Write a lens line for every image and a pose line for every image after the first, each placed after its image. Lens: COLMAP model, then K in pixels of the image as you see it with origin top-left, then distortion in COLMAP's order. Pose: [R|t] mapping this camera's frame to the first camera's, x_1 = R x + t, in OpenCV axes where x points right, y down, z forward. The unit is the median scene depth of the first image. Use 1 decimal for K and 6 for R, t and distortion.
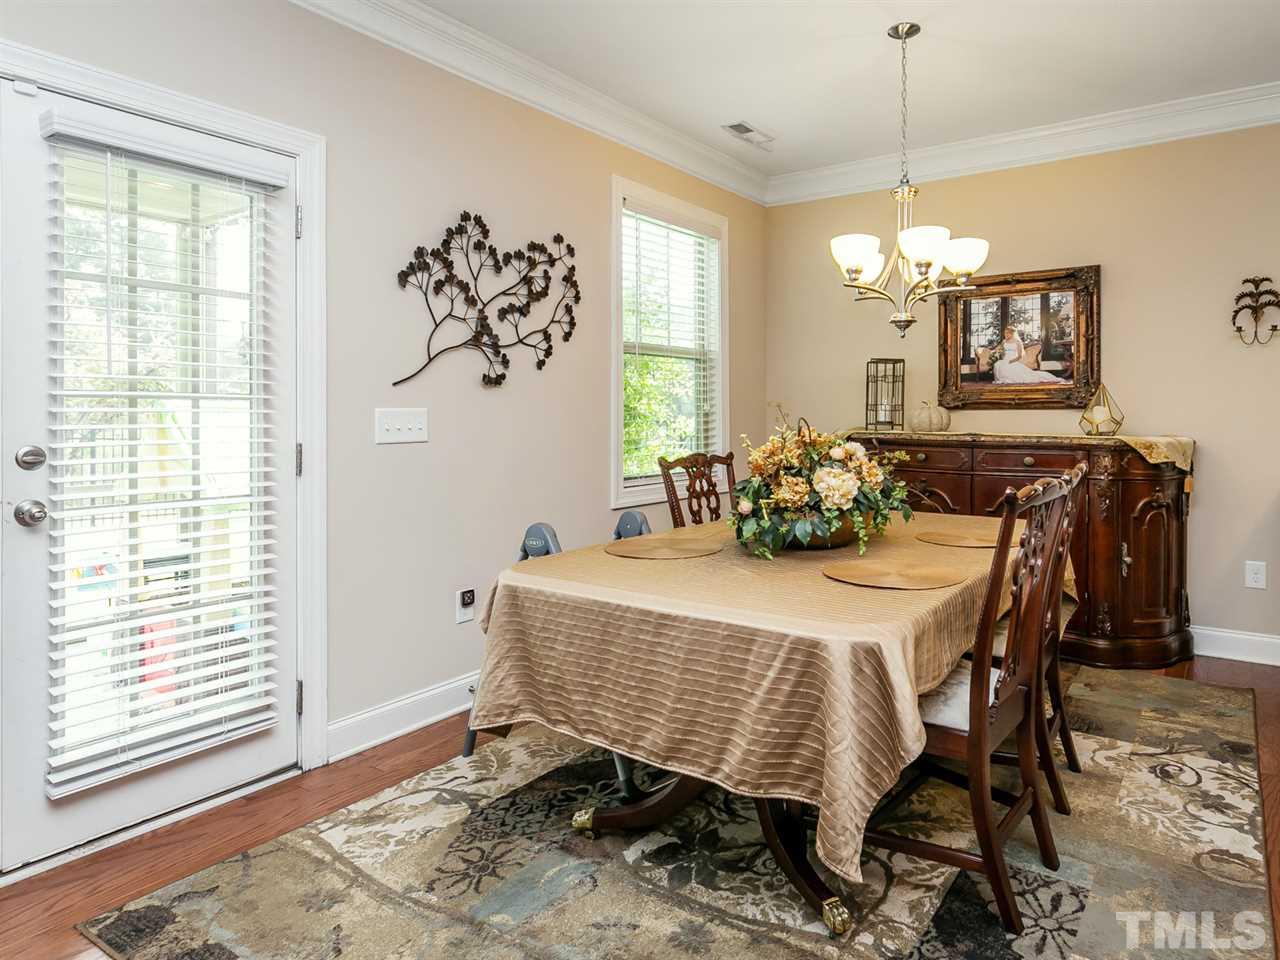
lens RADIAL K [[791.7, 0, 724.7], [0, 791.7, 415.4], [0, 0, 1]] dist [0.003429, -0.000675]
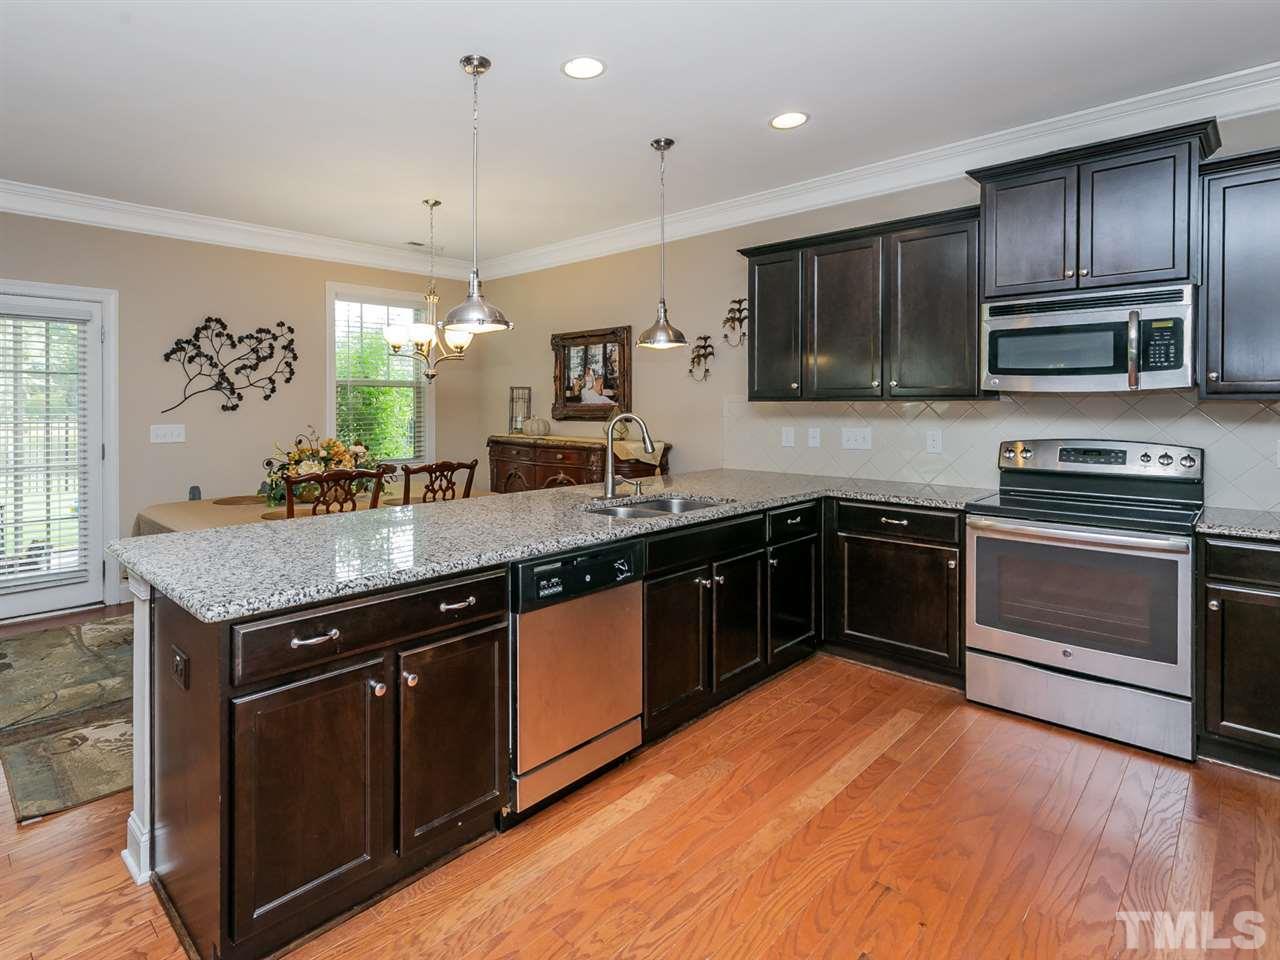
lens RADIAL K [[672.0, 0, 552.4], [0, 672.0, 409.1], [0, 0, 1]] dist [-0.002101, -0.000616]
pose [[0.975217, 0.000547, -0.221250, 0.728347], [0.000266, 0.999993, 0.003643, -0.044607], [0.221250, -0.003611, 0.975210, -0.316018]]
